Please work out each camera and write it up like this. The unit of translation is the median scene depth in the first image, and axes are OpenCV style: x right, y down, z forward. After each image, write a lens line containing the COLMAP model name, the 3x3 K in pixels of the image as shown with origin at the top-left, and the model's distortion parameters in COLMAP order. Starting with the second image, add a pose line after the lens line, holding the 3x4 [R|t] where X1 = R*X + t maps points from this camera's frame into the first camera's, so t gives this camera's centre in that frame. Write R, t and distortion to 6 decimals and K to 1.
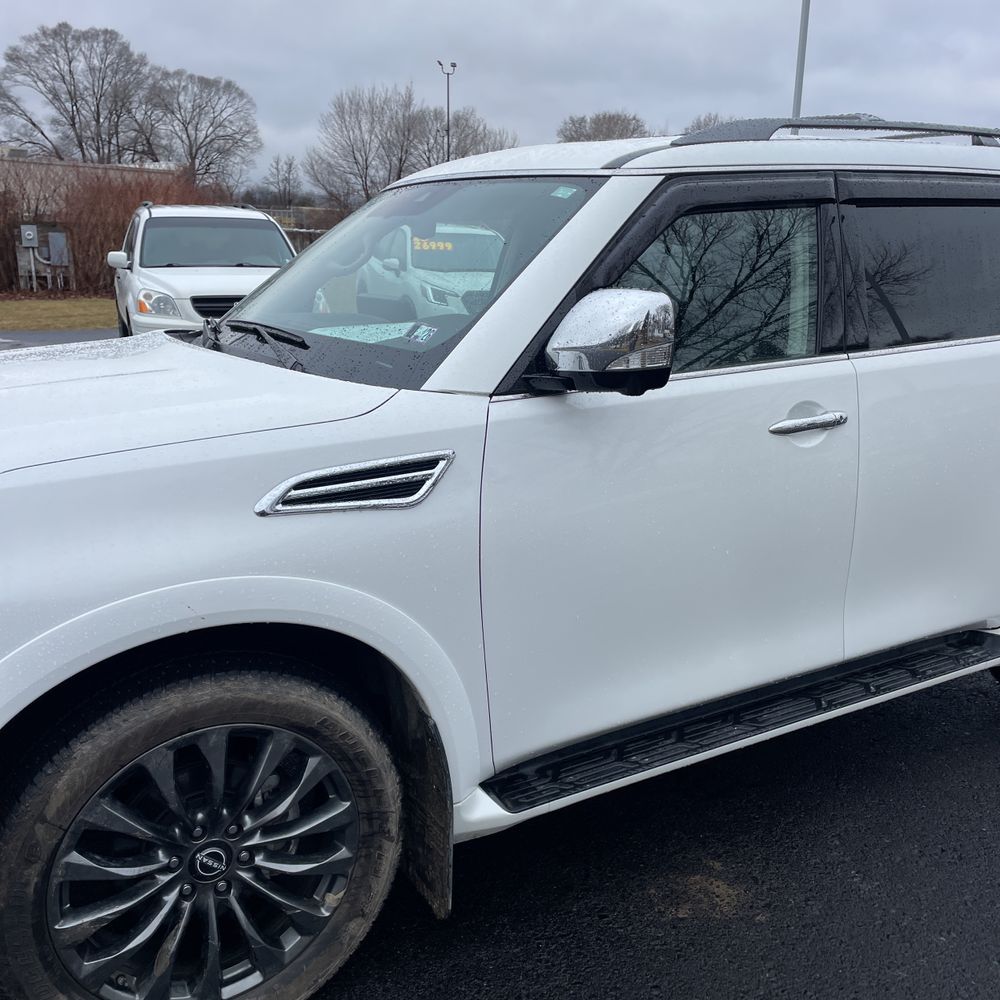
lens RADIAL K [[1004.8, 0, 503.8], [0, 1004.8, 501.3], [0, 0, 1]] dist [0.092268, -0.123582]
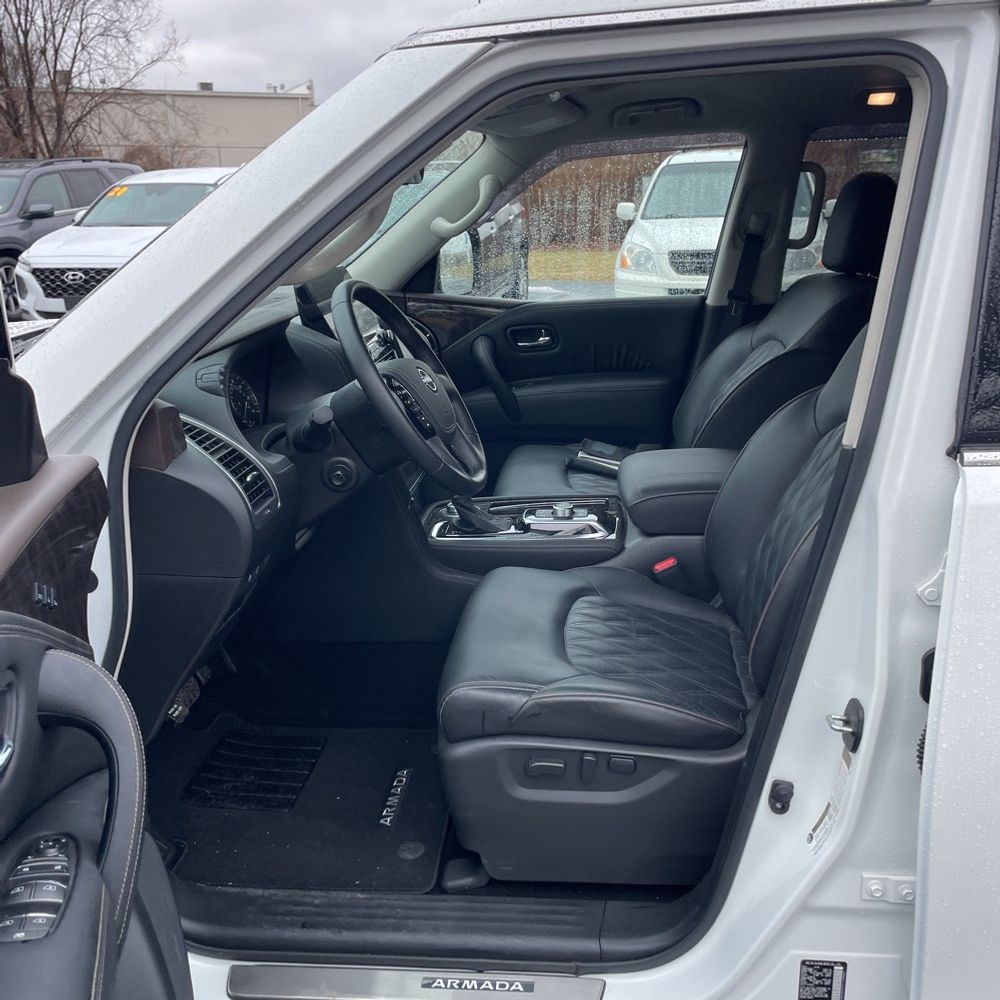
lens RADIAL K [[1004.8, 0, 503.8], [0, 1004.8, 501.3], [0, 0, 1]] dist [0.092268, -0.123582]
pose [[0.814407, 0.153992, -0.559489, 0.122917], [-0.126269, 0.988071, 0.088153, -0.040308], [0.566390, -0.001147, 0.824137, 0.162881]]
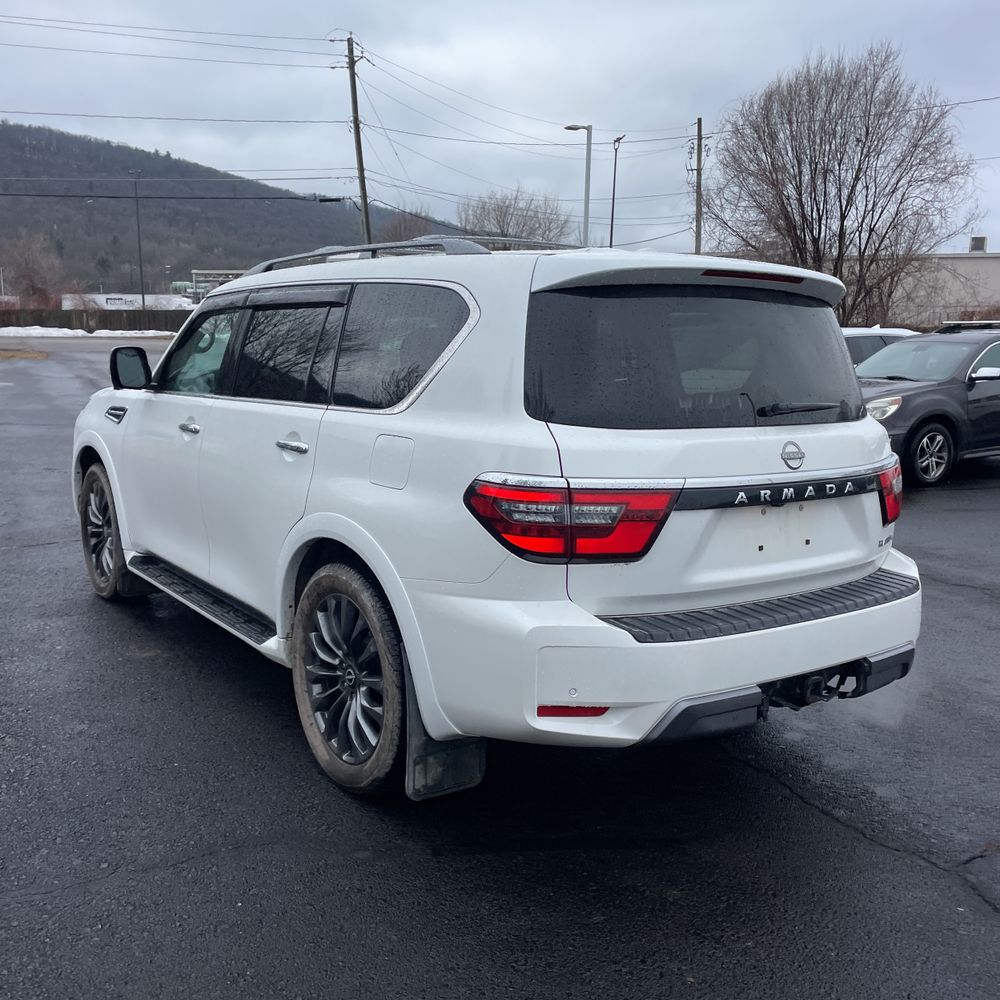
lens RADIAL K [[992.1, 0, 490.5], [0, 992.1, 510.6], [0, 0, 1]] dist [0.107234, -0.142290]
pose [[0.102730, 0.166964, -0.980597, 0.598562], [-0.274092, 0.952400, 0.133448, -0.090042], [0.956201, 0.255065, 0.143603, 0.362411]]
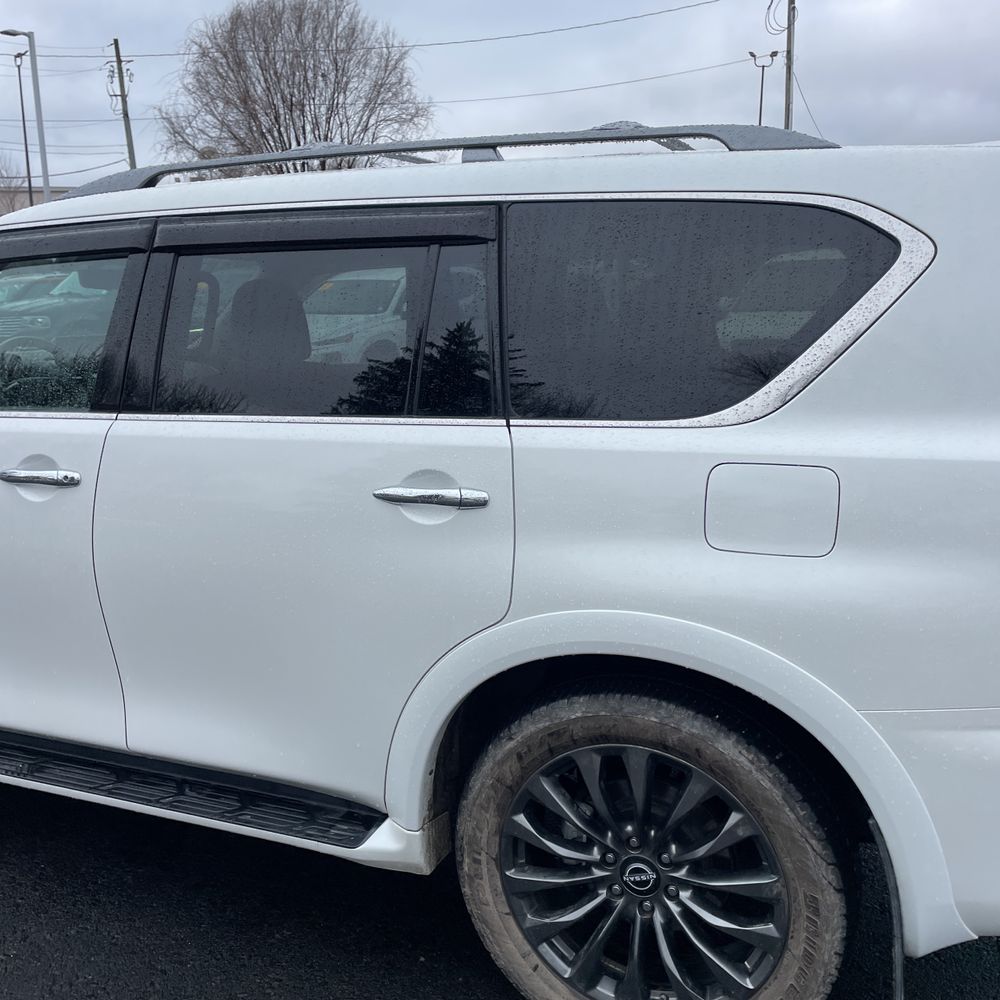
lens RADIAL K [[999.1, 0, 494.3], [0, 999.1, 499.3], [0, 0, 1]] dist [0.100718, -0.125763]
pose [[0.608197, 0.154165, -0.778671, 0.371793], [-0.184587, 0.981536, 0.050154, -0.052016], [0.772026, 0.113229, 0.625424, 0.204197]]
